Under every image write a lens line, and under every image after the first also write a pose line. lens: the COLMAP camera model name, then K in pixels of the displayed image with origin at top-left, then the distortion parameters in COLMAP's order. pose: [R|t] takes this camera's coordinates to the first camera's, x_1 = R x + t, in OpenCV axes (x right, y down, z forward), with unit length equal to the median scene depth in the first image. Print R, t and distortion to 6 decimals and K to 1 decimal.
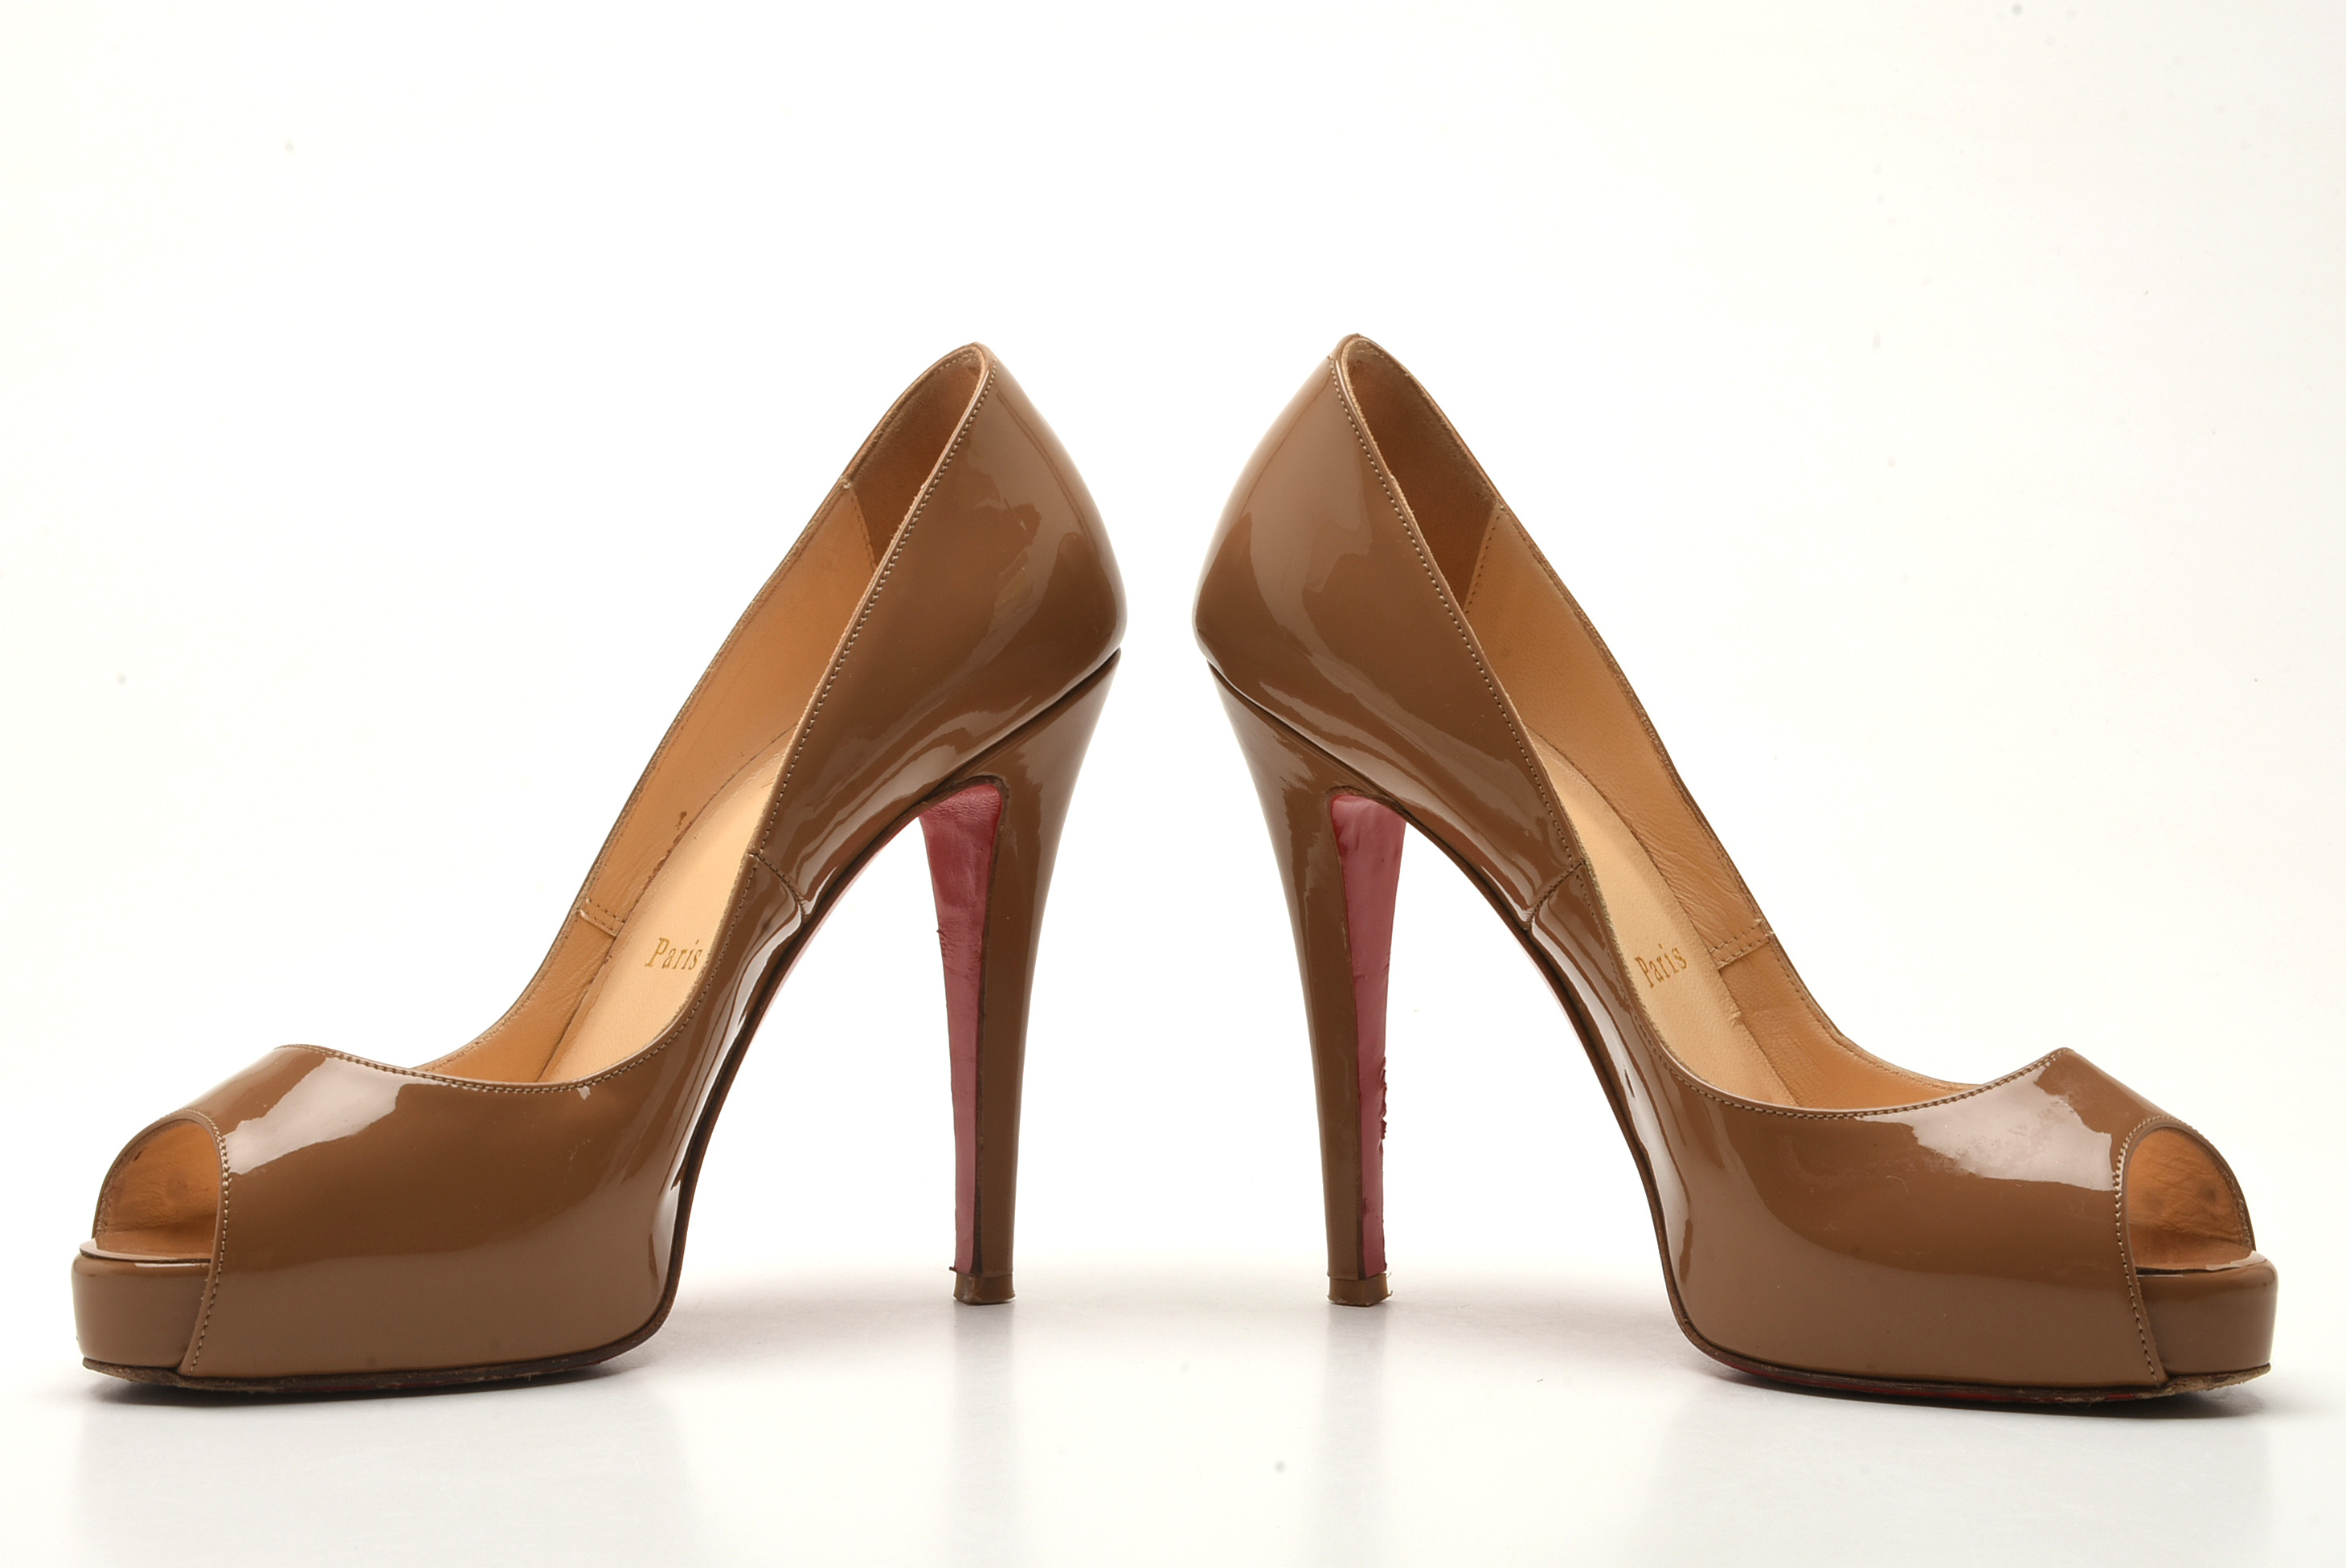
lens RADIAL K [[3928.4, 0, 1173.0], [0, 3928.4, 784.0], [0, 0, 1]] dist [-0.001657, -0.031870]
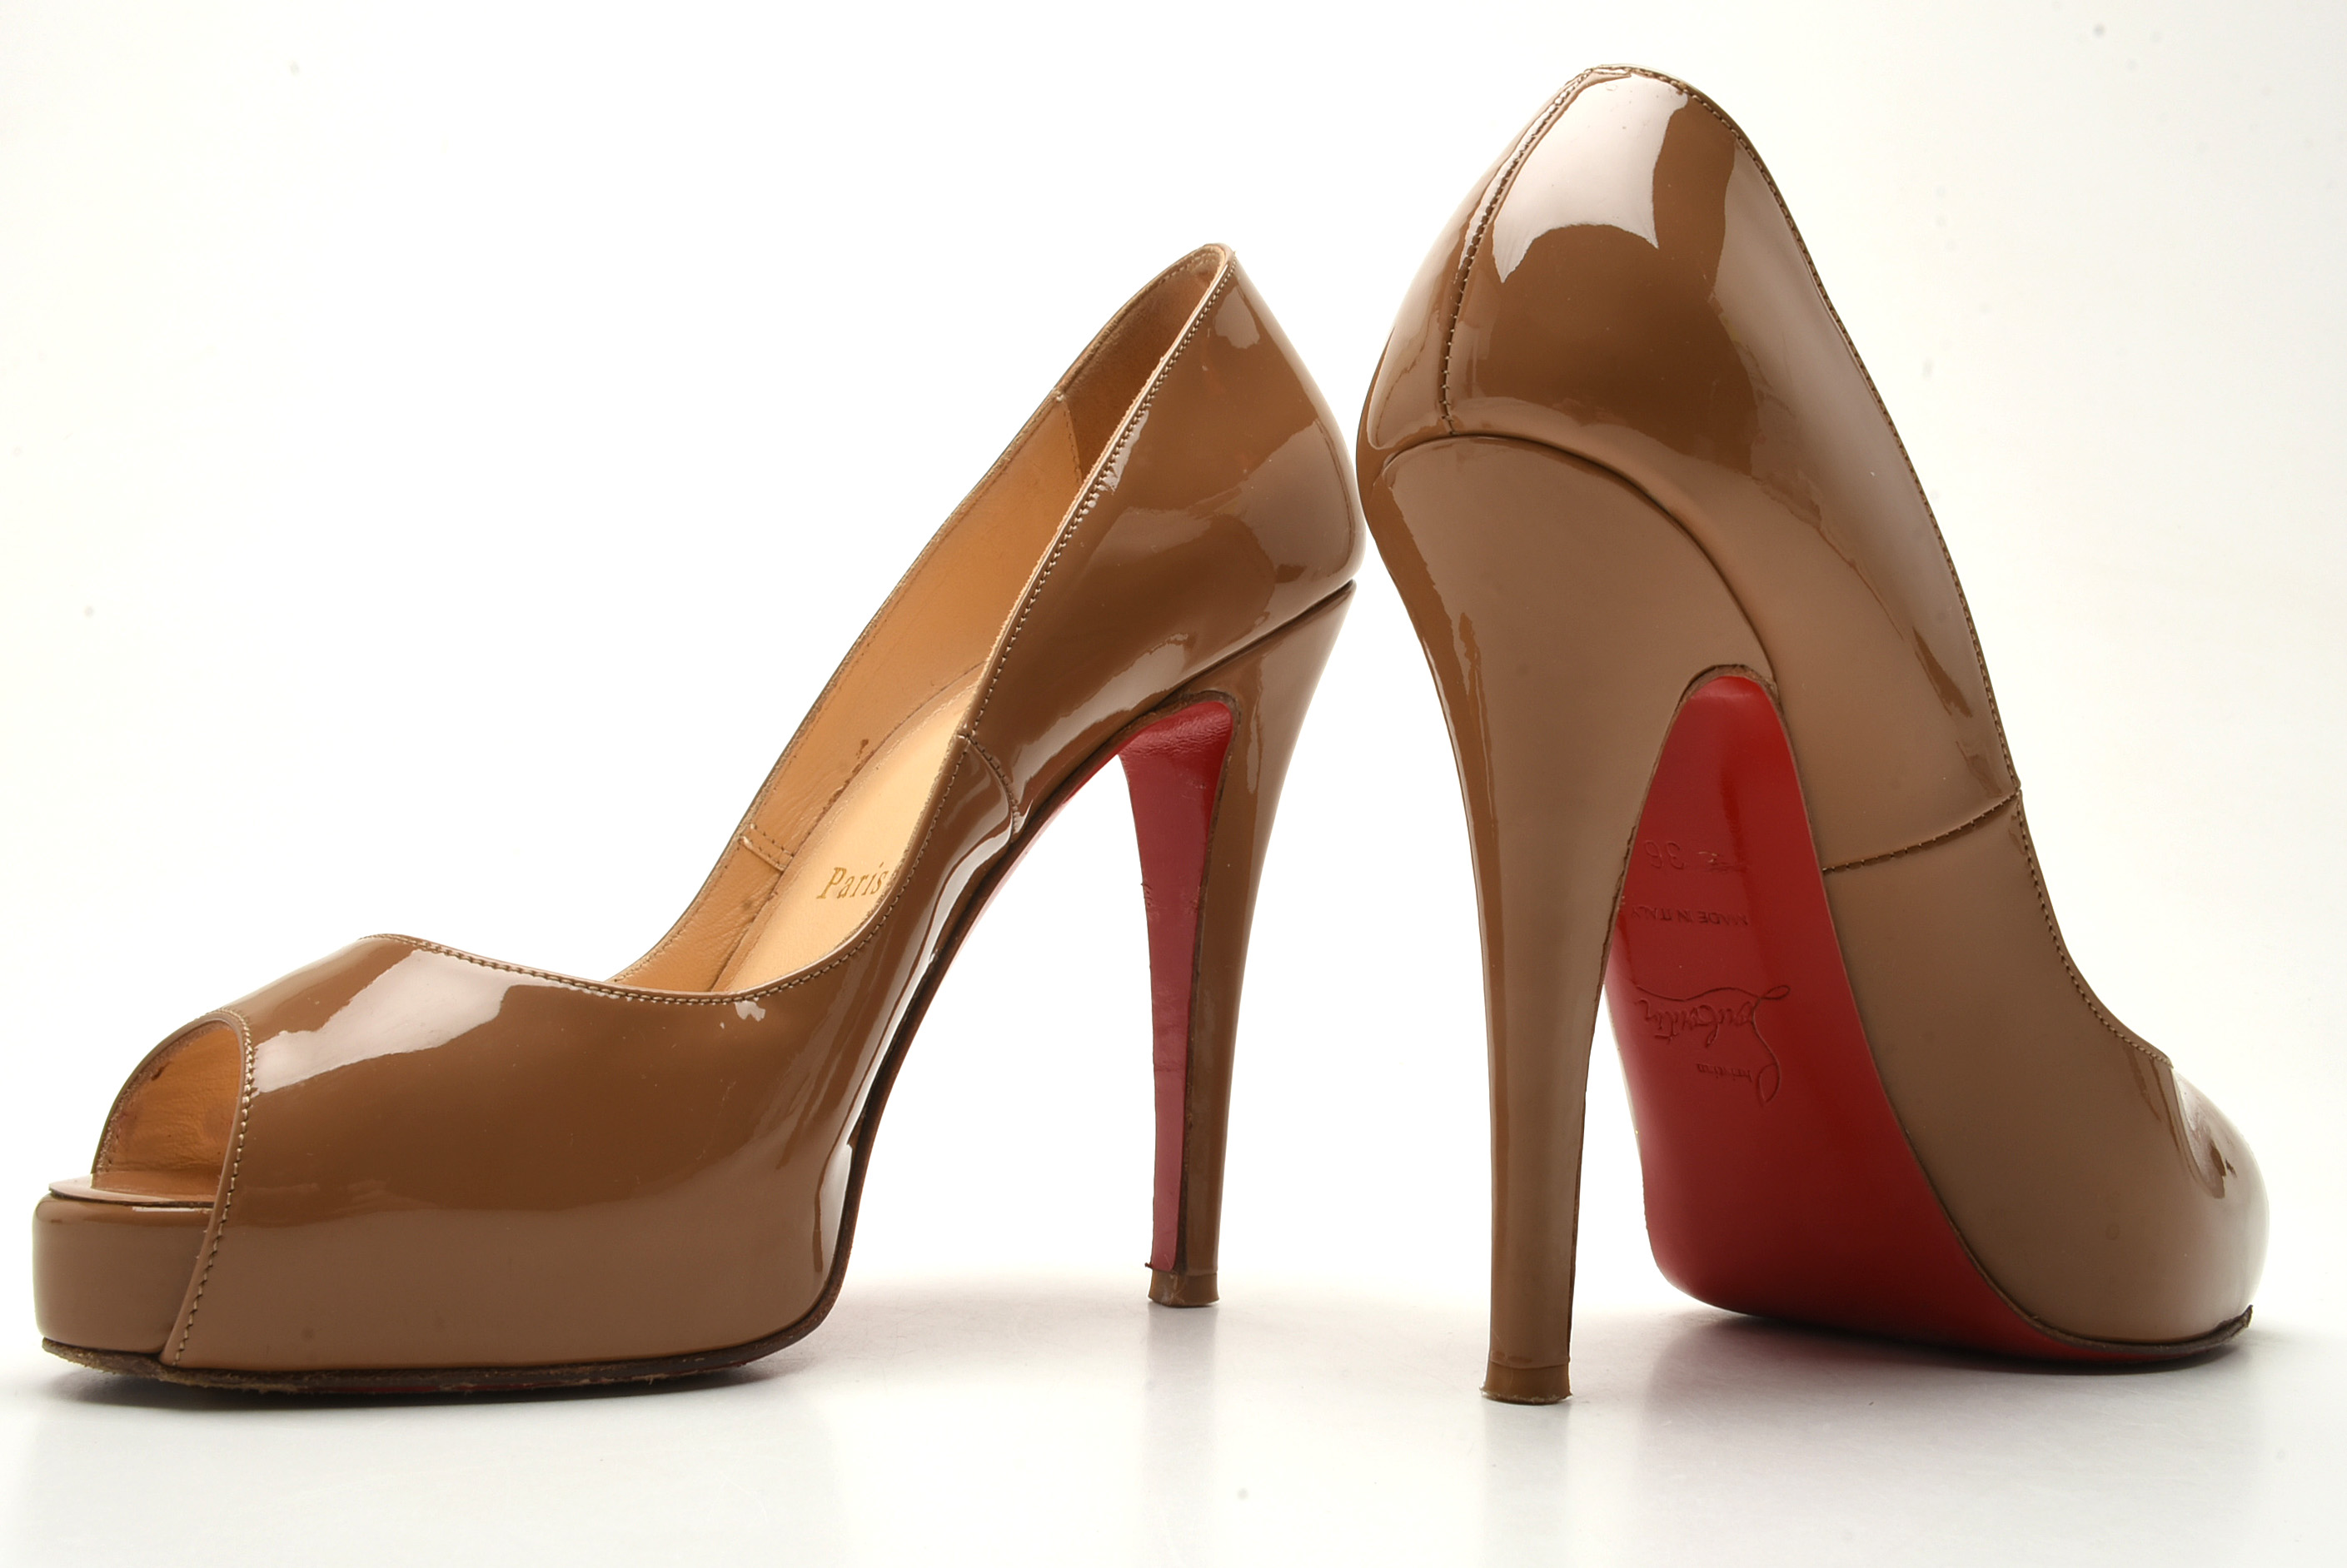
lens RADIAL K [[2293.1, 0, 1173.5], [0, 2293.1, 784.0], [0, 0, 1]] dist [-0.014429, -0.003110]
pose [[0.998485, 0.038173, 0.039635, -0.078485], [-0.033831, 0.993900, -0.104967, 0.073324], [-0.043400, 0.103467, 0.993686, 0.502419]]
